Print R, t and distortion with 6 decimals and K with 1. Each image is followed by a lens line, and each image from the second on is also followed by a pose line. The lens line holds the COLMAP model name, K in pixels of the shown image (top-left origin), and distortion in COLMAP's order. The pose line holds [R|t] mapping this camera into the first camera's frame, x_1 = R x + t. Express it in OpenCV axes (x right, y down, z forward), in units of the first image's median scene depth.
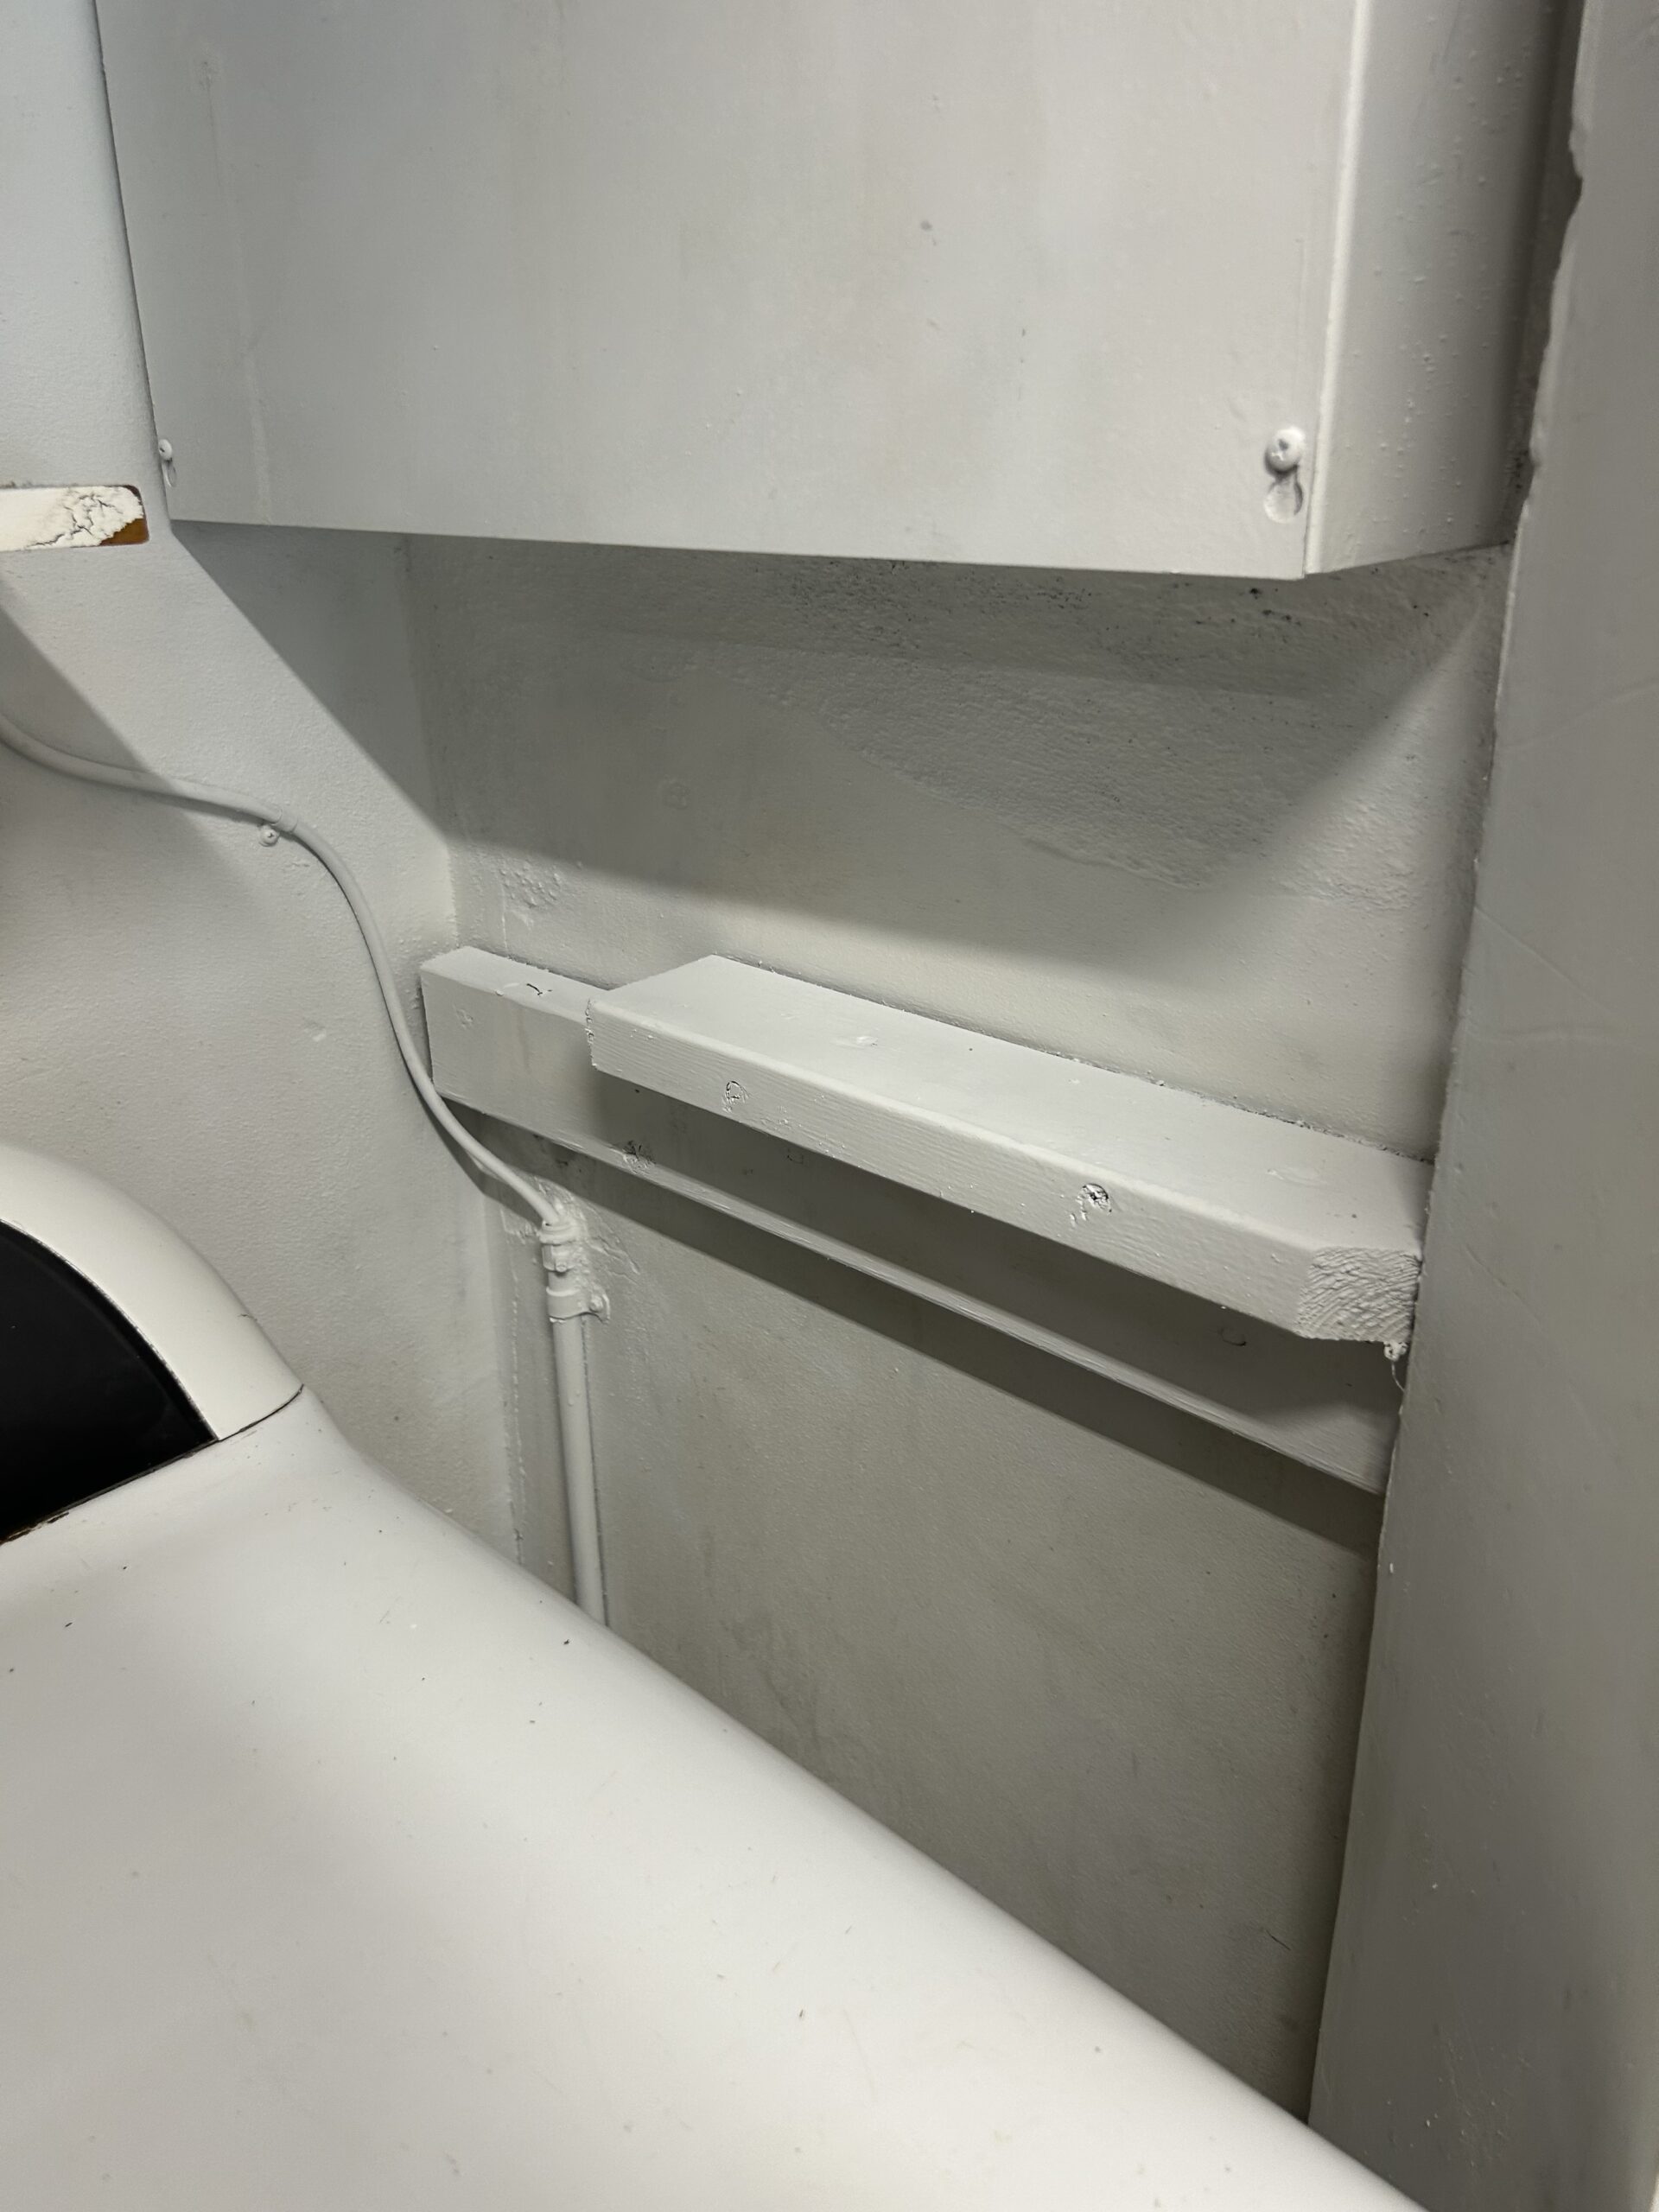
lens RADIAL K [[1704.4, 0, 829.5], [0, 1704.4, 1106.0], [0, 0, 1]] dist [0.032408, -0.002855]
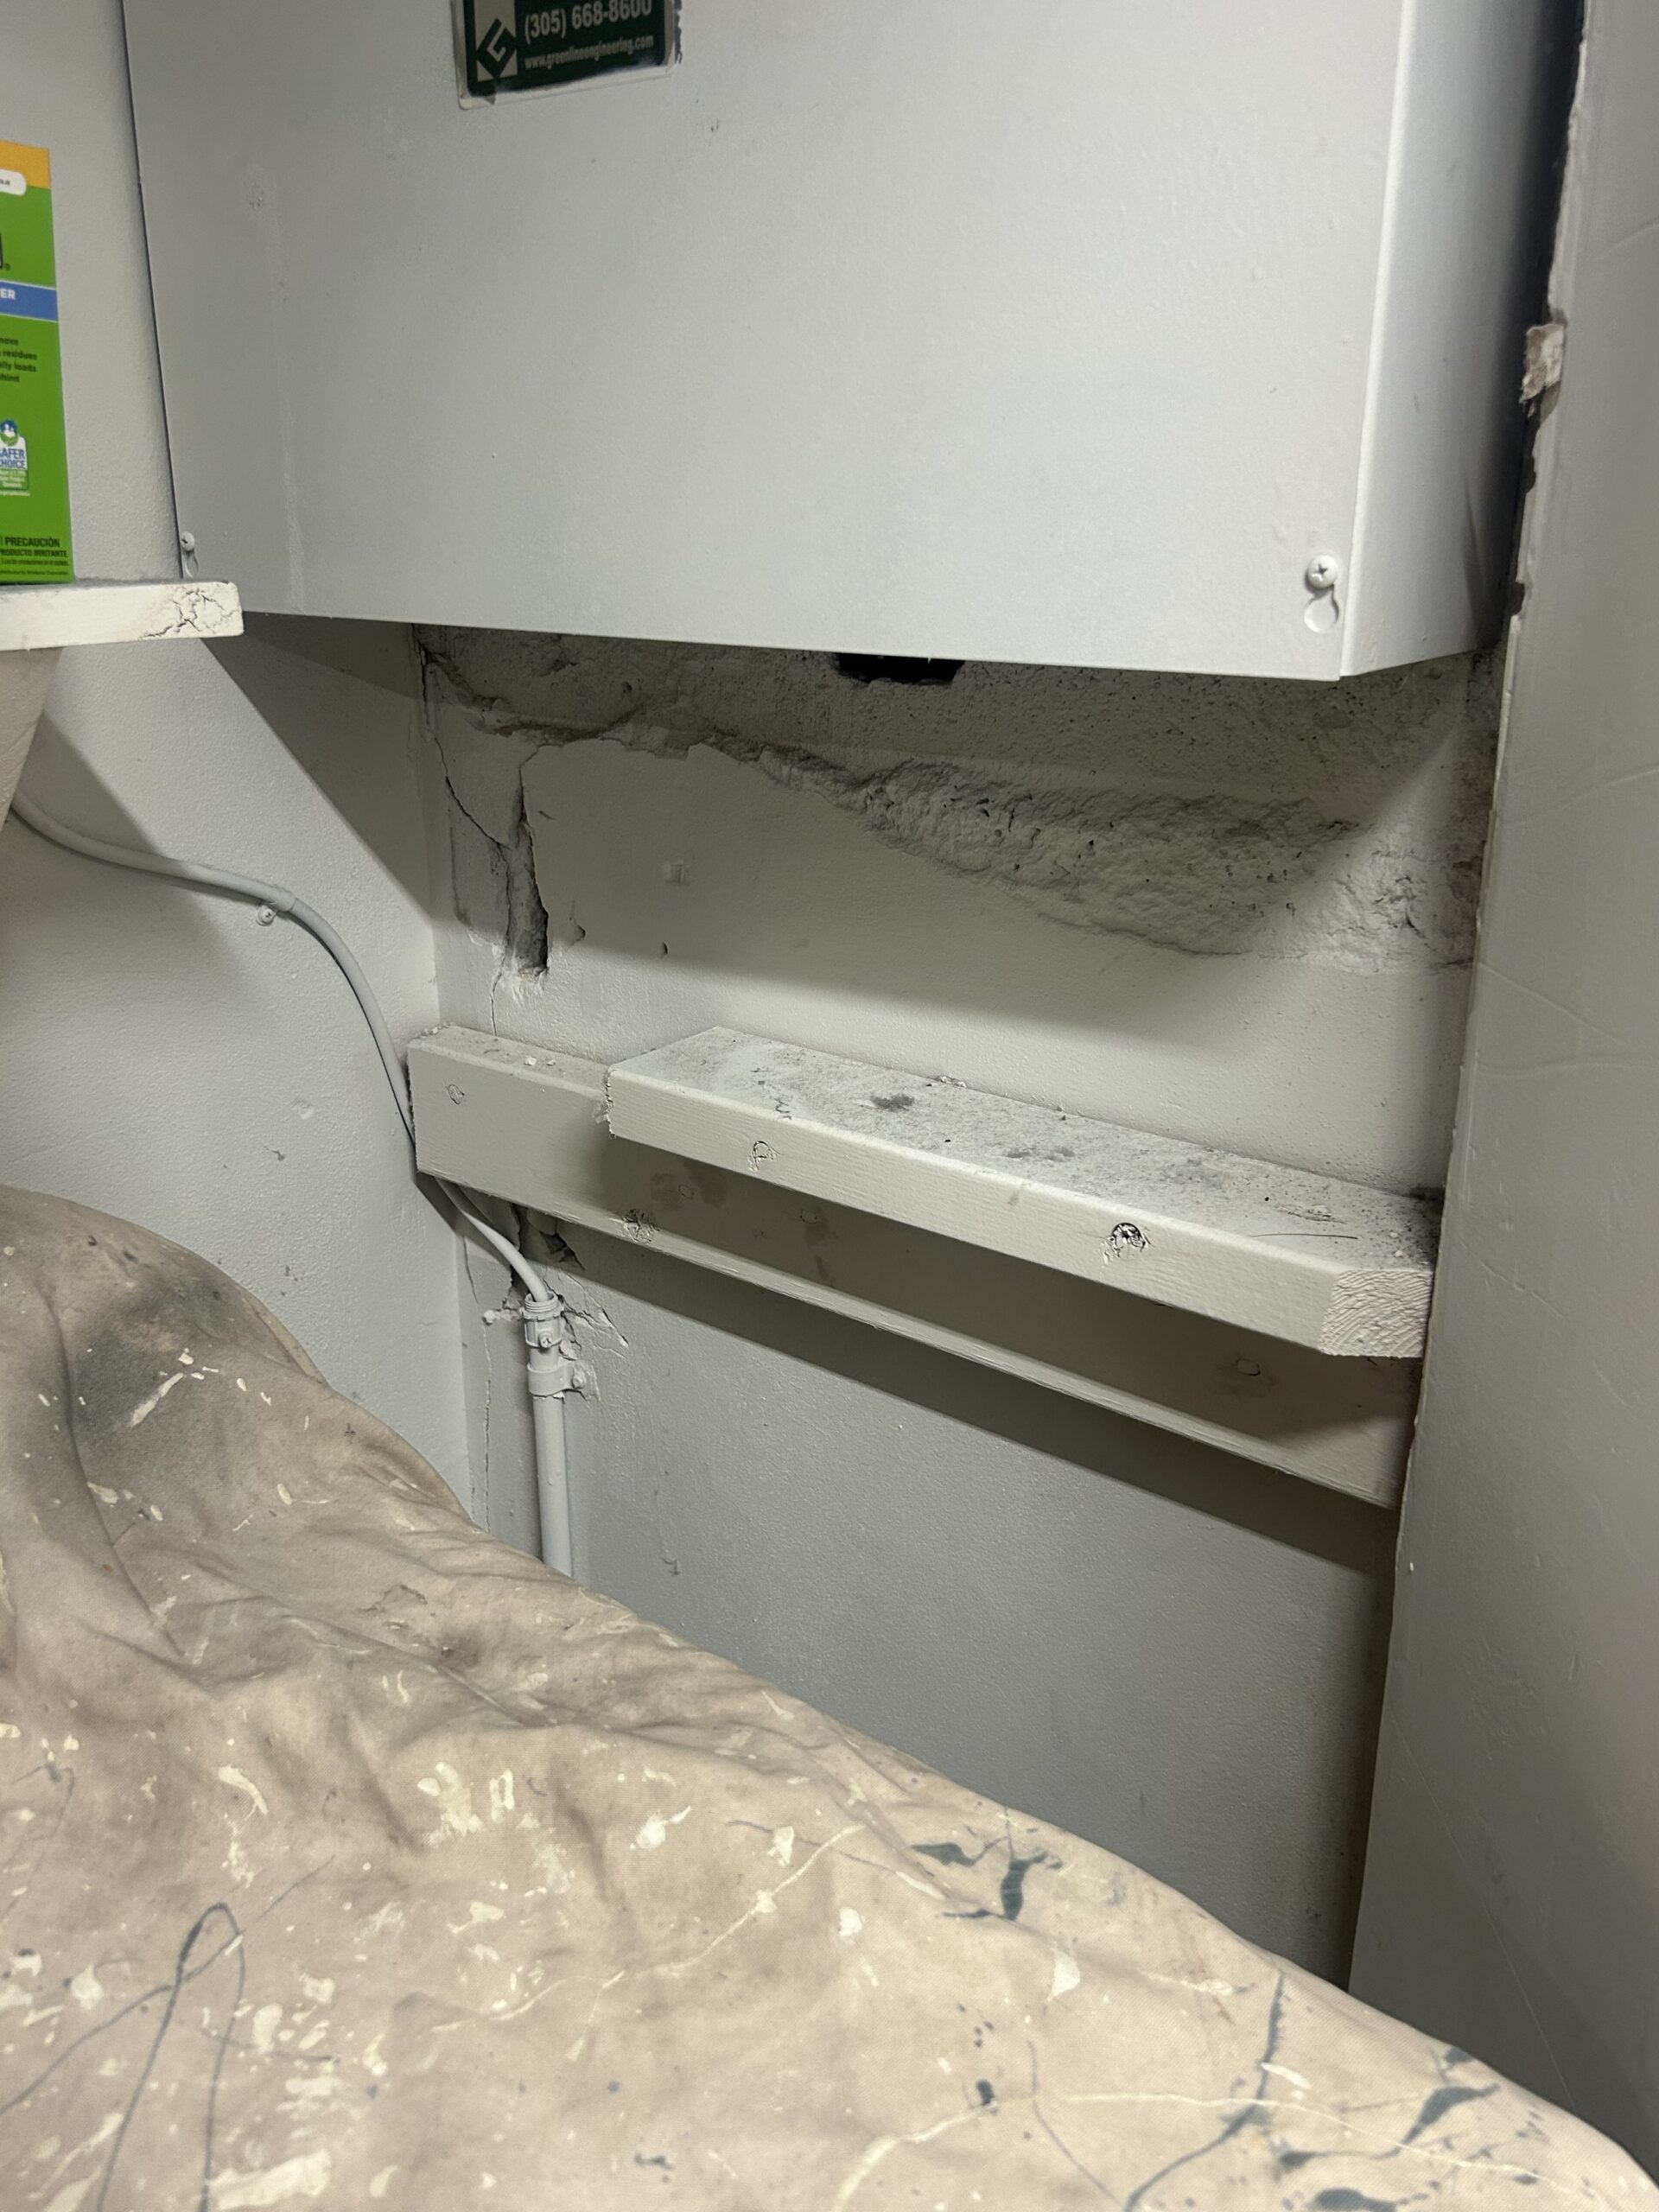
lens RADIAL K [[1820.1, 0, 831.9], [0, 1820.1, 1121.5], [0, 0, 1]] dist [0.048278, 0.008446]
pose [[0.996556, -0.011669, 0.082103, -0.117490], [0.015955, 0.998533, -0.051749, 0.035178], [-0.081379, 0.052881, 0.995279, -0.134125]]
